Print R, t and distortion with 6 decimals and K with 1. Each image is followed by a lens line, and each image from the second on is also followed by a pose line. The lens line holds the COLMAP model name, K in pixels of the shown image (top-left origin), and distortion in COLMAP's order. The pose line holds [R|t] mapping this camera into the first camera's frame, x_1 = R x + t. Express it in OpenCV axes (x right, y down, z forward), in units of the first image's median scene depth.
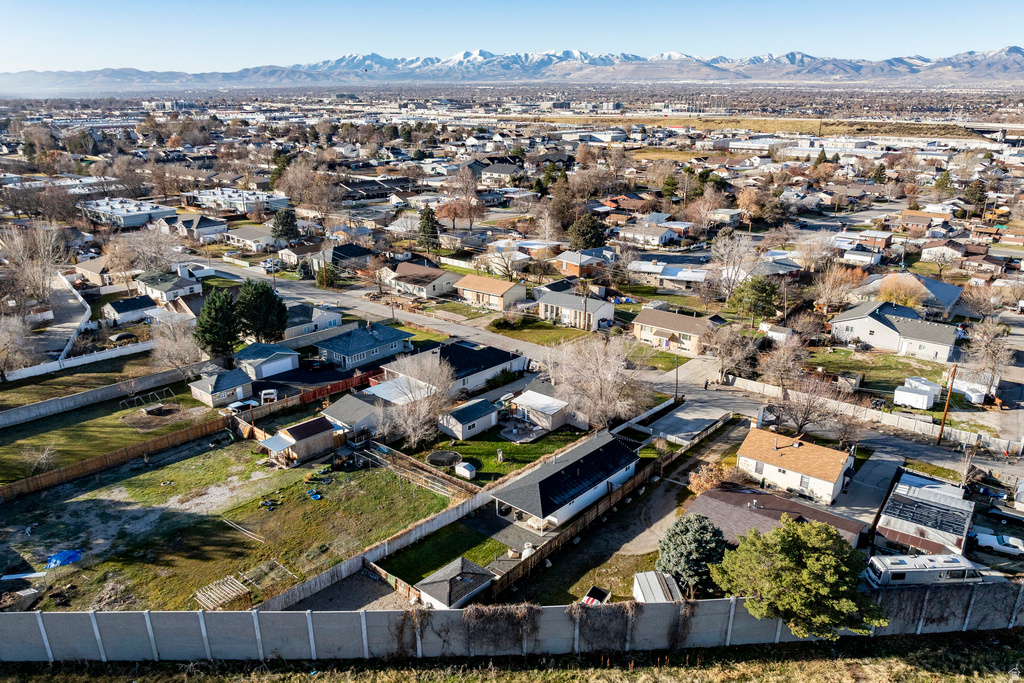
lens RADIAL K [[740.0, 0, 486.3], [0, 740.0, 343.5], [0, 0, 1]] dist [-0.032812, -0.002323]
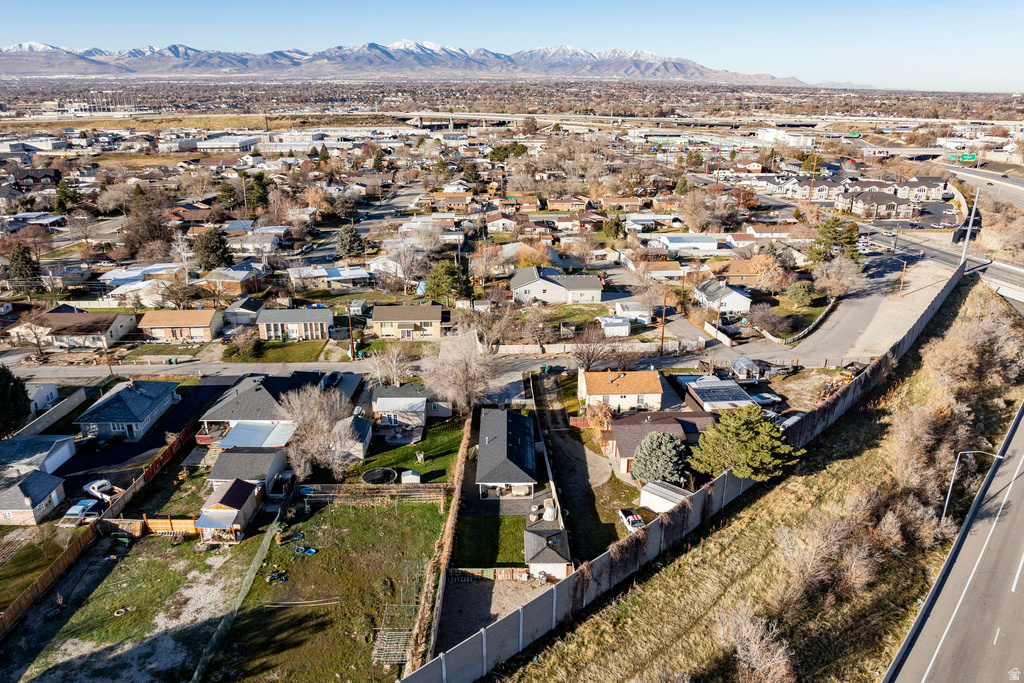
lens RADIAL K [[765.4, 0, 513.8], [0, 765.4, 343.1], [0, 0, 1]] dist [-0.031528, -0.007981]
pose [[0.737423, -0.213950, 0.640650, -0.326003], [0.216943, 0.973274, 0.075319, -0.034272], [-0.639643, 0.083443, 0.764130, 0.047964]]
